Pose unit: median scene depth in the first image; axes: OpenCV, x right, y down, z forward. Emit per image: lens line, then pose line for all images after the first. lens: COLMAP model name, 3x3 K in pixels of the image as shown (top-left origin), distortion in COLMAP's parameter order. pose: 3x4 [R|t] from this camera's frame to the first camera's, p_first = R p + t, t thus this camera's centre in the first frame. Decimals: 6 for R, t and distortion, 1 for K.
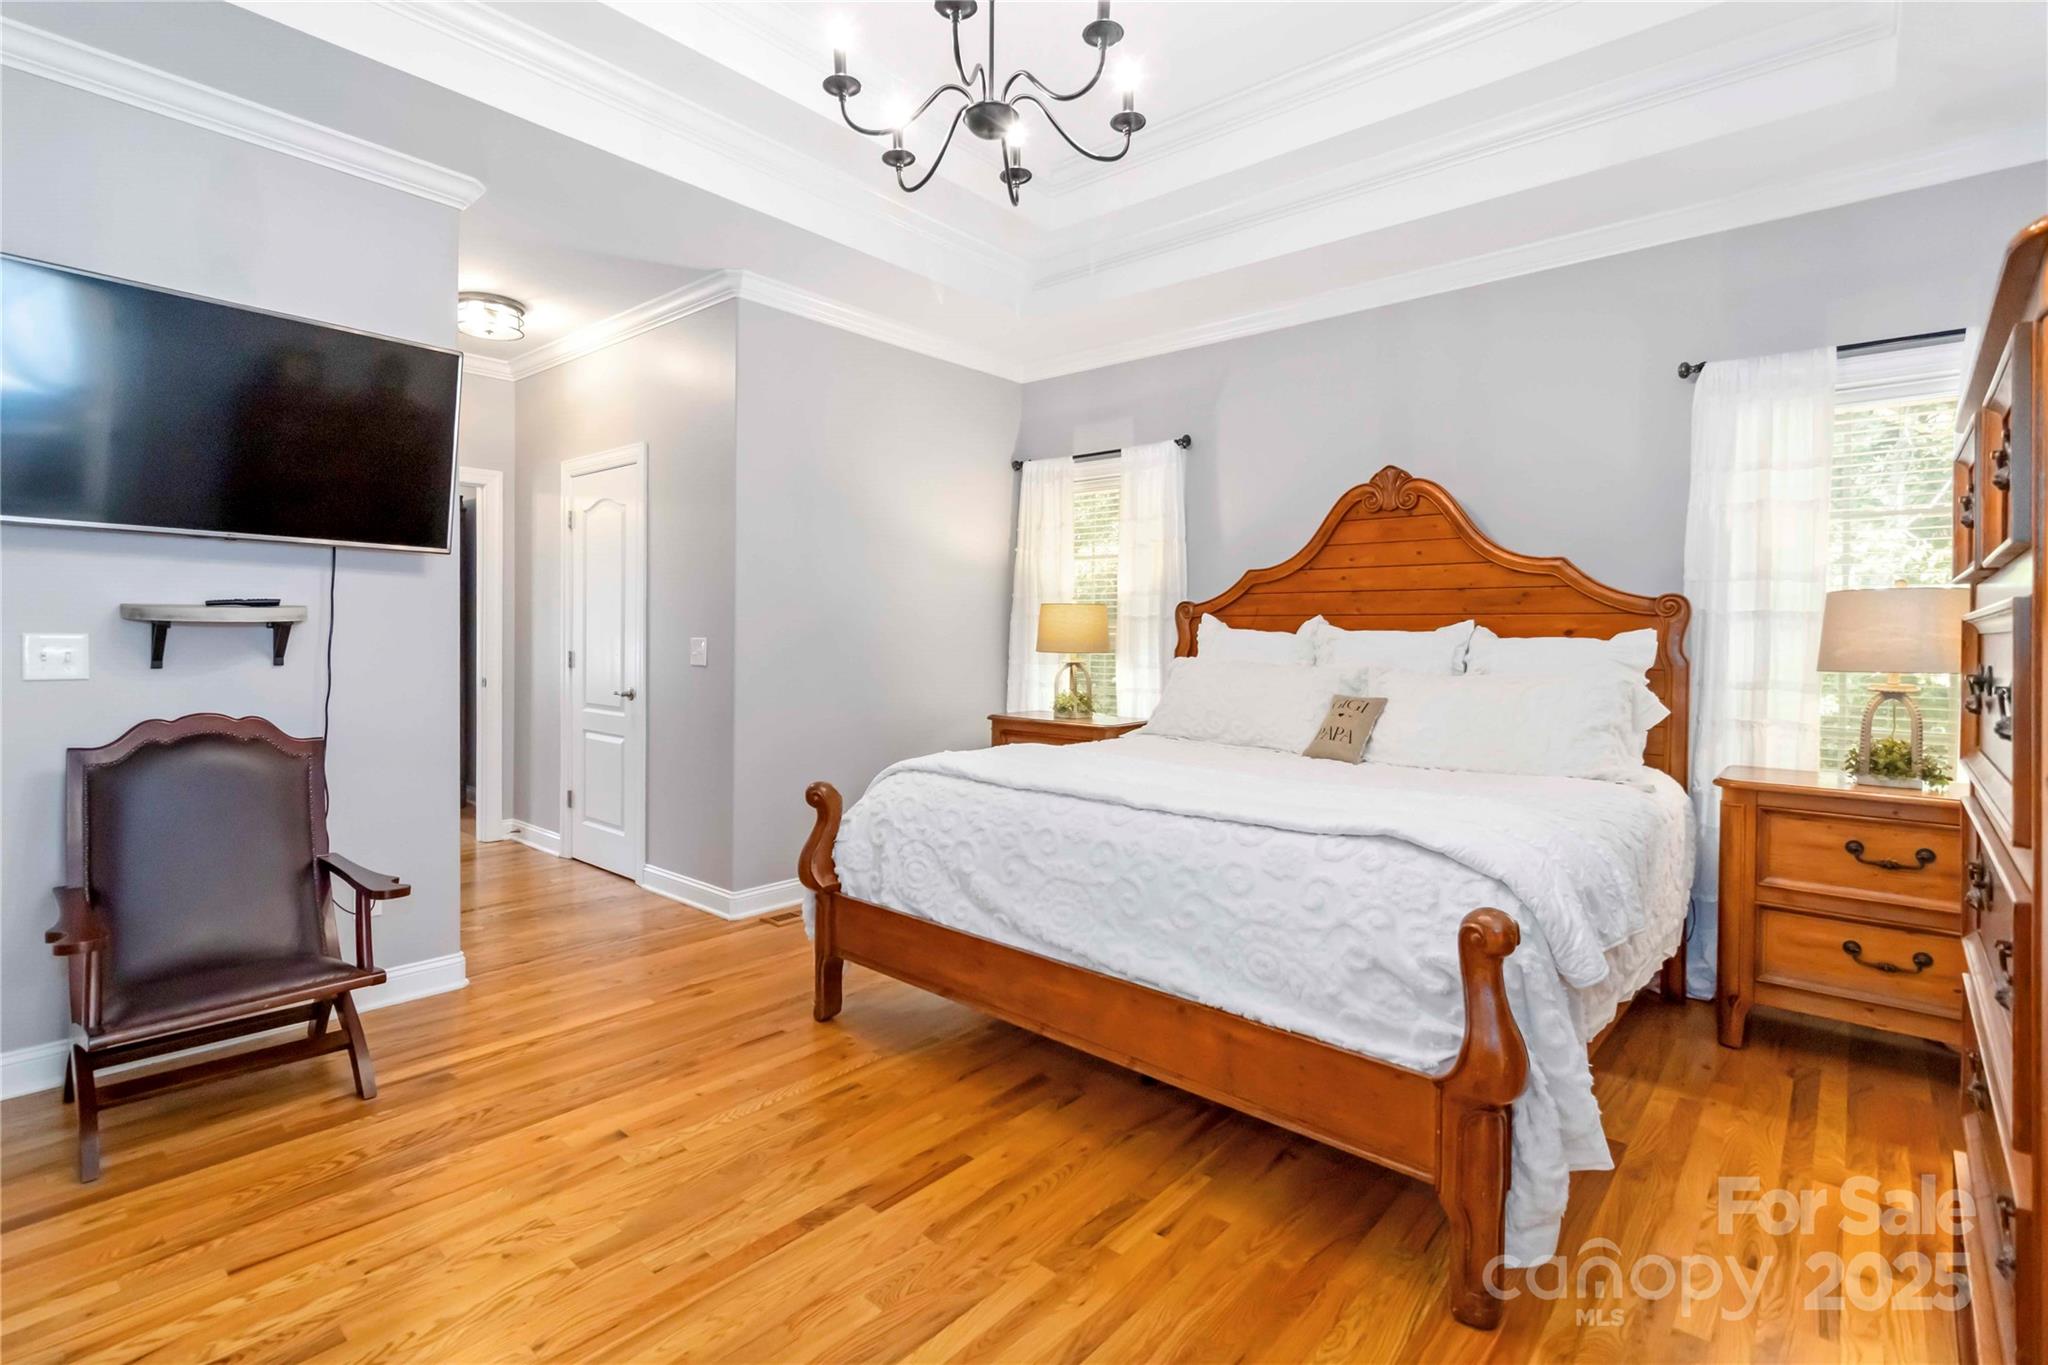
lens RADIAL K [[969.4, 0, 1074.4], [0, 969.4, 660.0], [0, 0, 1]] dist [-0.002531, -0.000206]
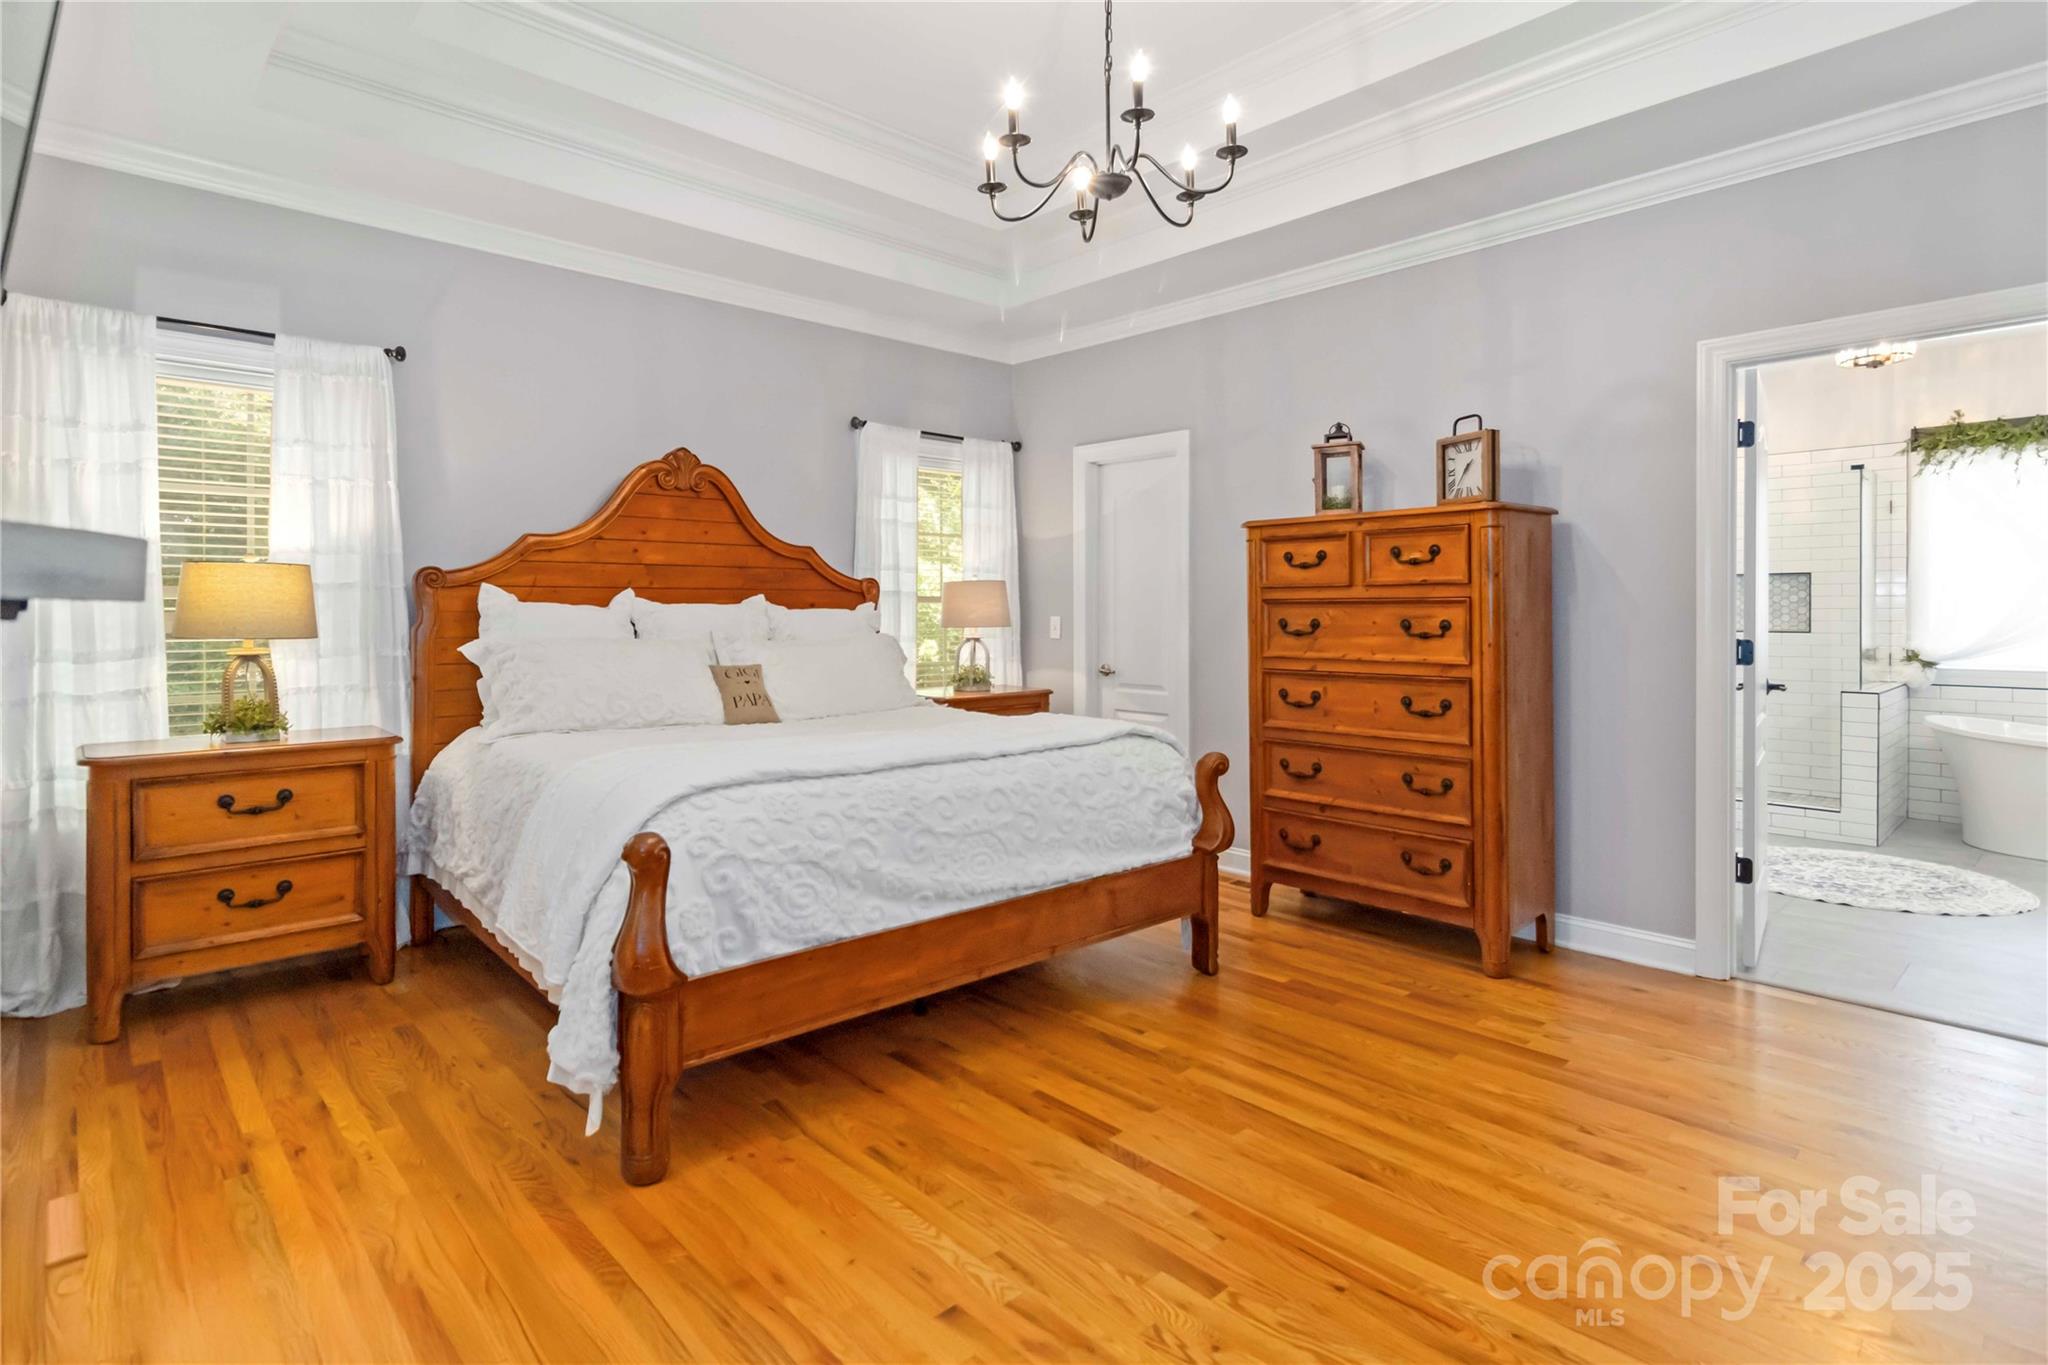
lens RADIAL K [[967.3, 0, 1021.6], [0, 967.3, 627.7], [0, 0, 1]] dist [-0.000938, -0.000156]
pose [[0.151704, -0.027897, 0.988032, -1.002748], [0.026292, 0.999362, 0.024180, -0.030307], [-0.988076, 0.022309, 0.152341, 0.716869]]
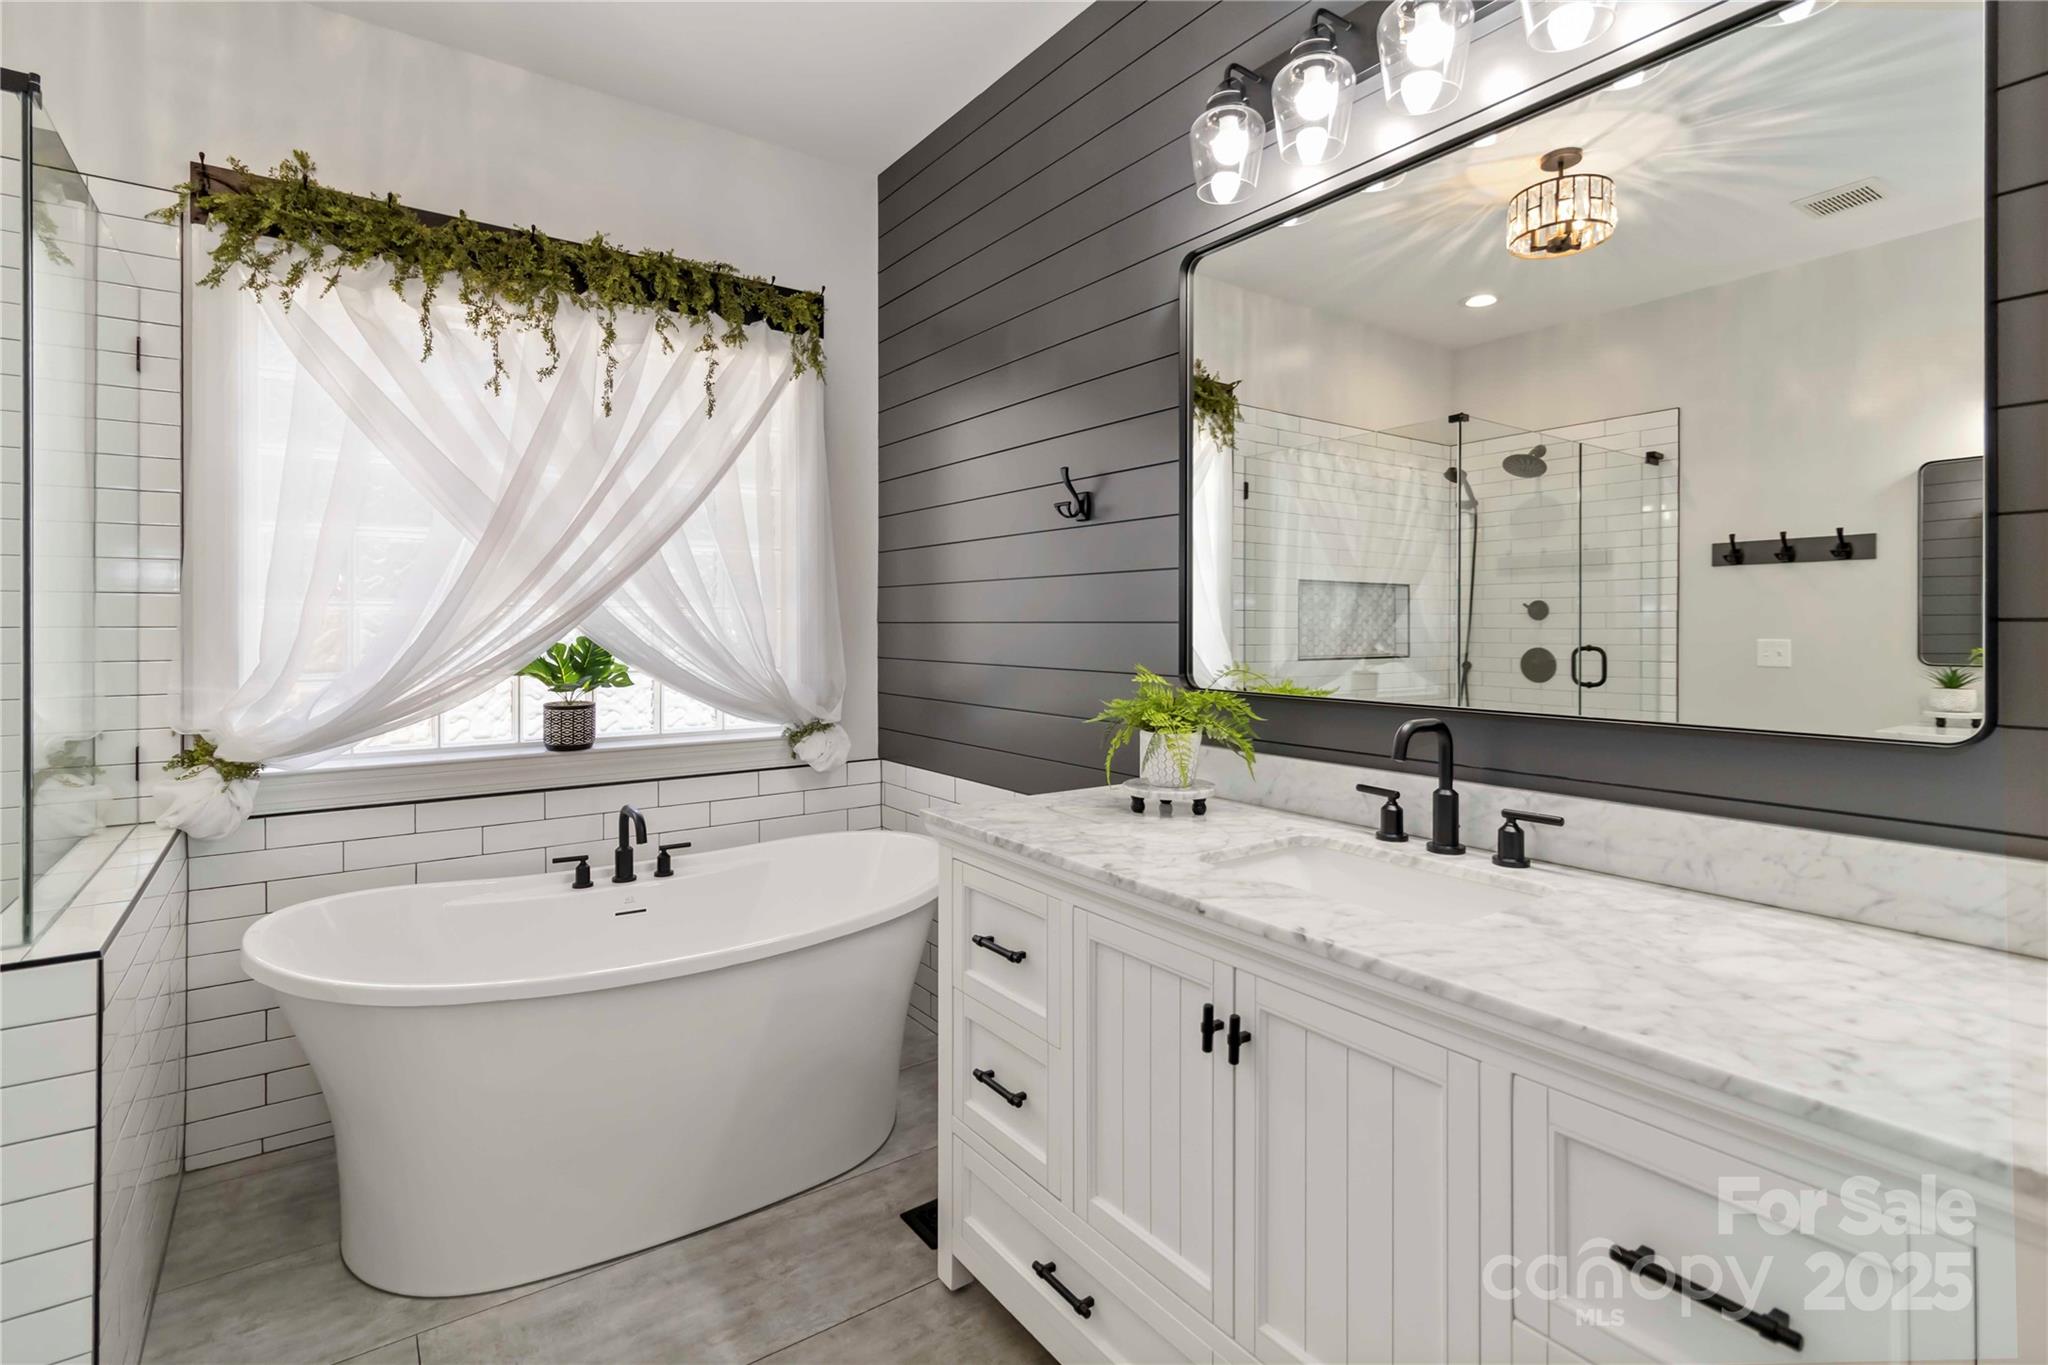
lens RADIAL K [[947.5, 0, 1037.3], [0, 947.5, 626.0], [0, 0, 1]] dist [-0.000543, 0.000043]
pose [[-0.971353, -0.016868, 0.237042, 0.648687], [-0.011576, 0.999652, 0.023700, 0.005284], [-0.237360, 0.020277, -0.971210, -0.375360]]
